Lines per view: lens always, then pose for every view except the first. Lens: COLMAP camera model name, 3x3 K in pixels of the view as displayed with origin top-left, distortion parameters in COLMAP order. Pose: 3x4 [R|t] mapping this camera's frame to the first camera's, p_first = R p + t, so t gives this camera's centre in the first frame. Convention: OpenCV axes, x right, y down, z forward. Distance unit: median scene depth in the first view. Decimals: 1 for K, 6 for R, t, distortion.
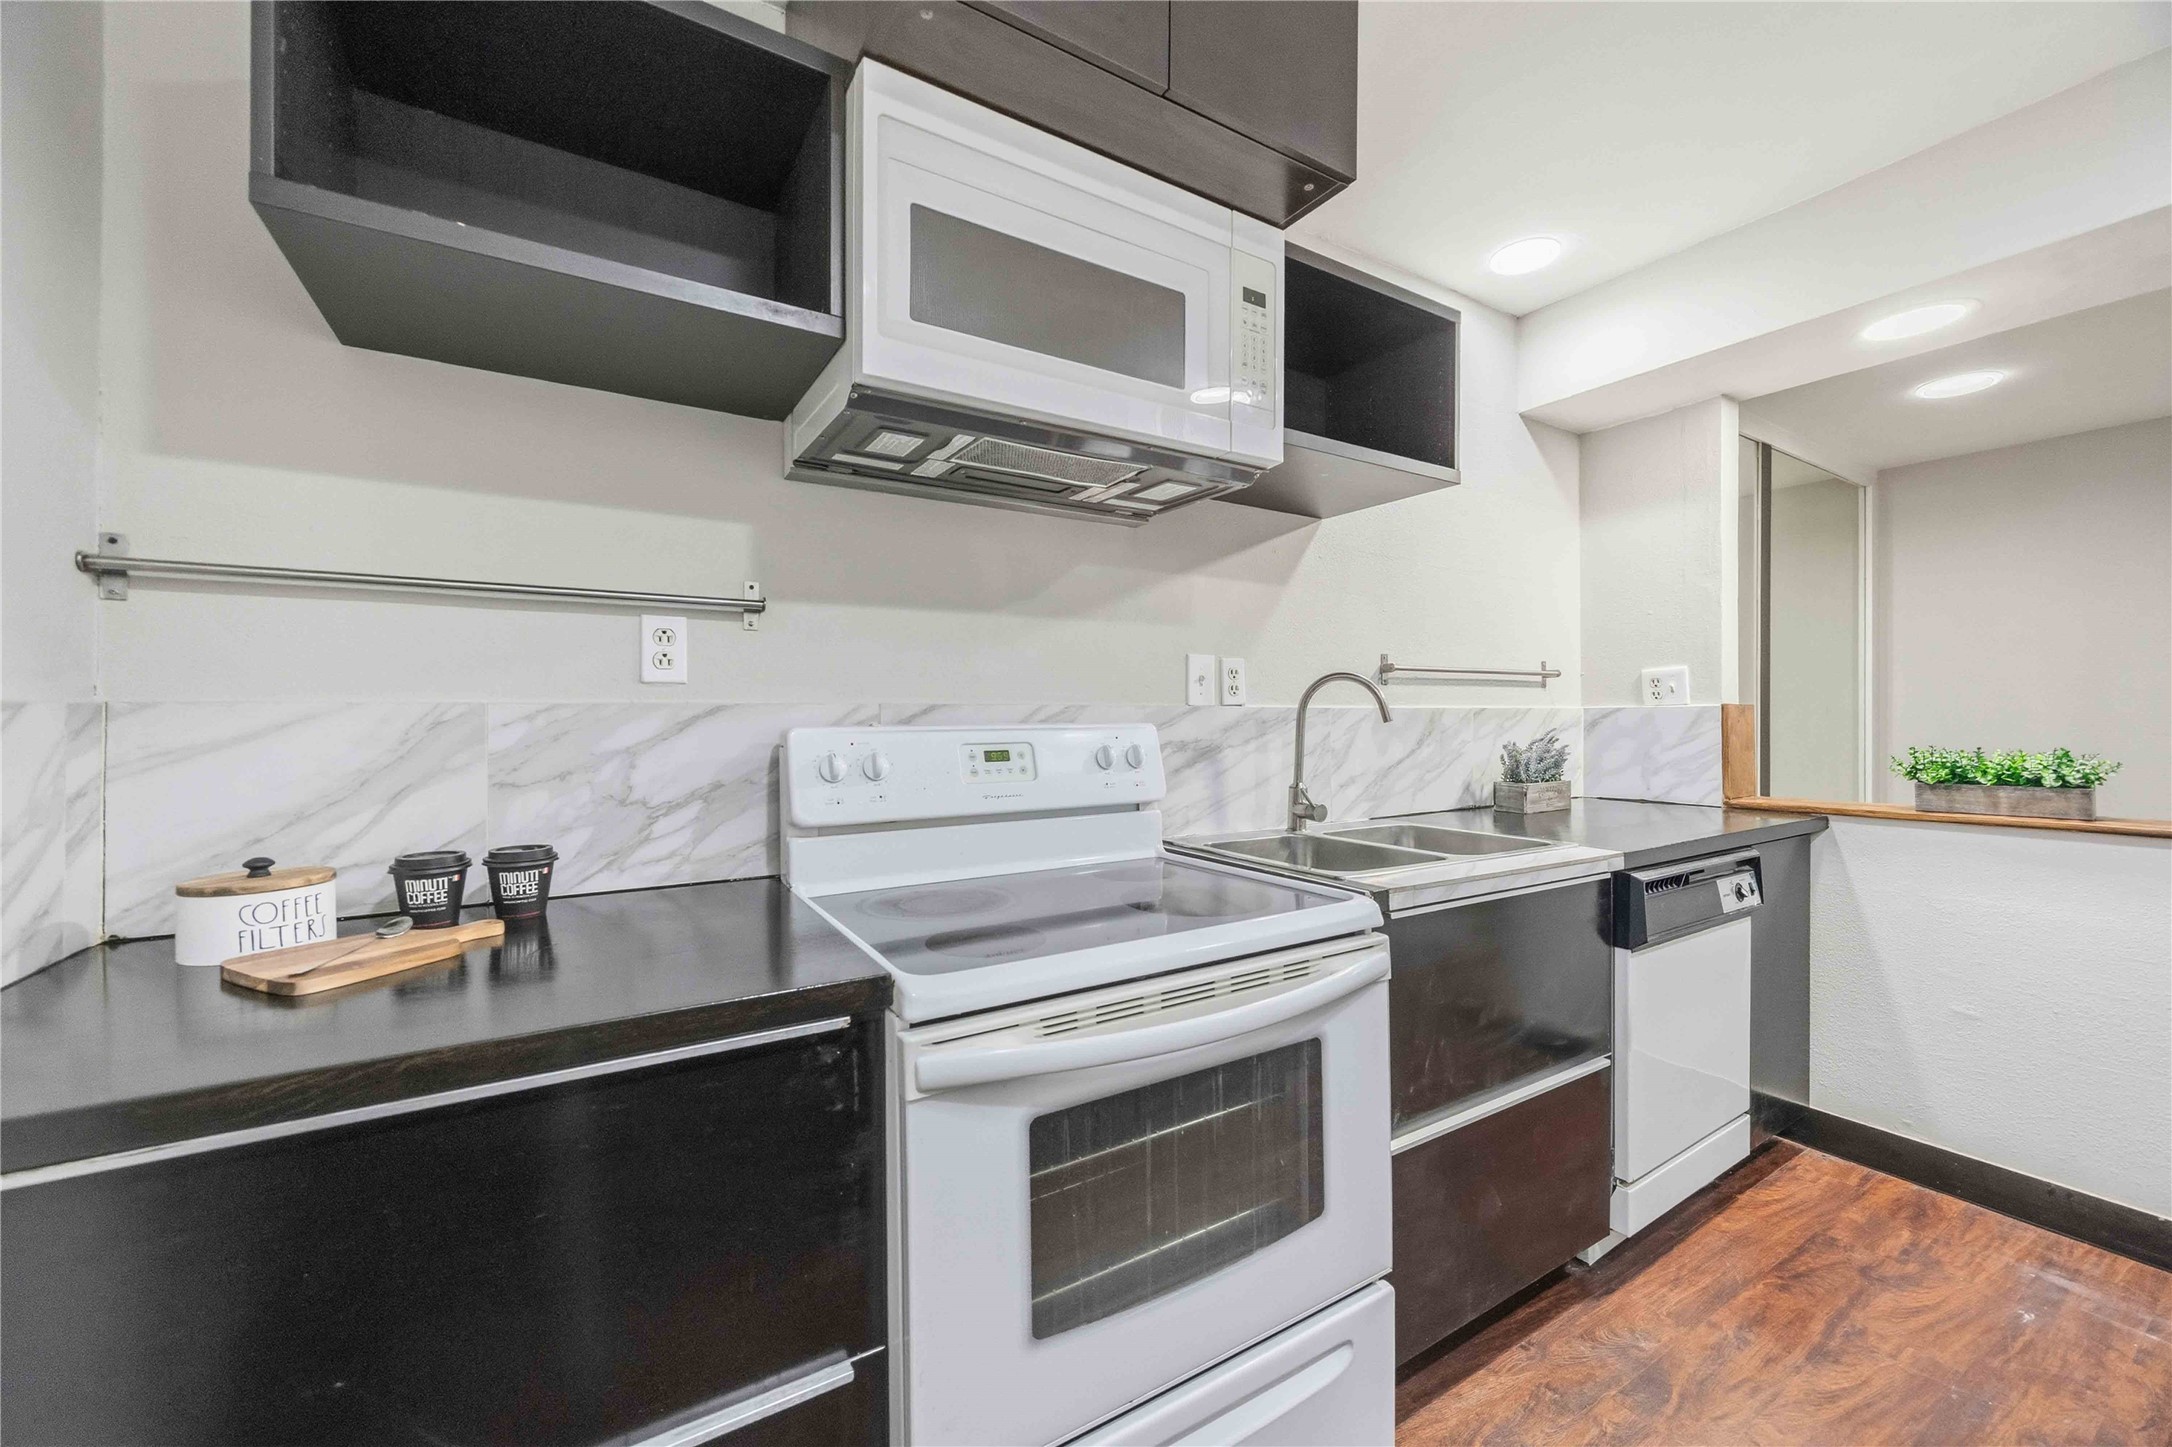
lens RADIAL K [[826.8, 0, 1083.0], [0, 826.8, 721.0], [0, 0, 1]] dist [-0.000574, 0.000096]
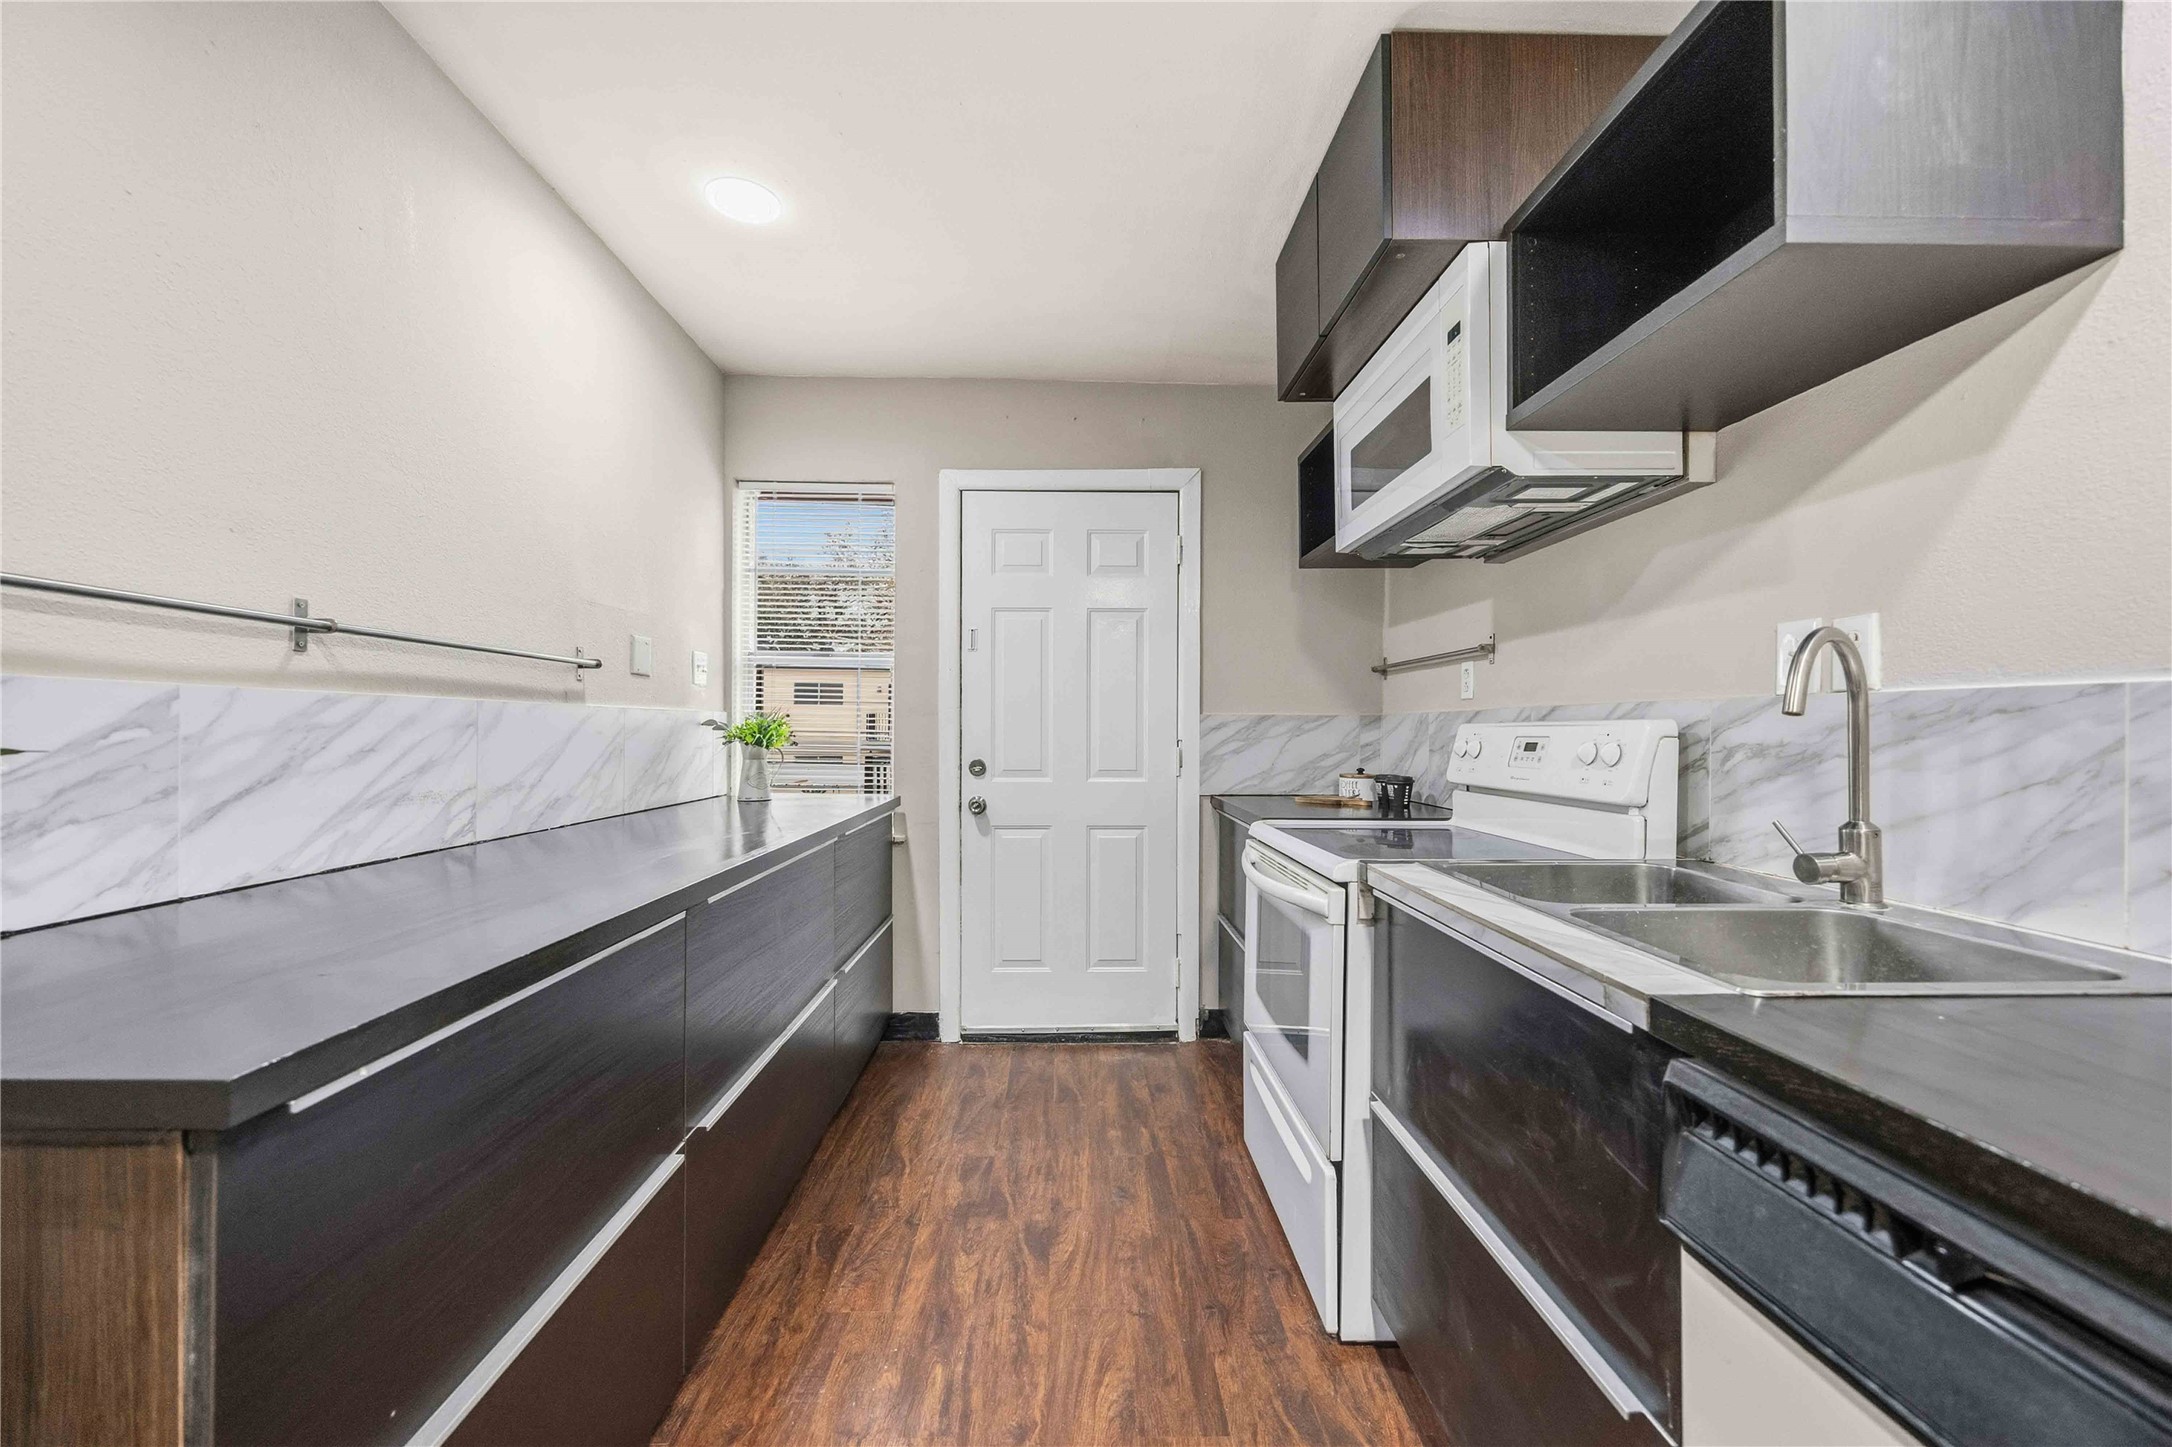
lens RADIAL K [[840.5, 0, 1082.9], [0, 840.5, 728.4], [0, 0, 1]] dist [0.000293, -0.000129]
pose [[-0.498442, 0.002466, -0.866920, 1.312980], [-0.003212, 0.999984, 0.004691, 0.010932], [0.866917, 0.005122, -0.498426, 1.043646]]
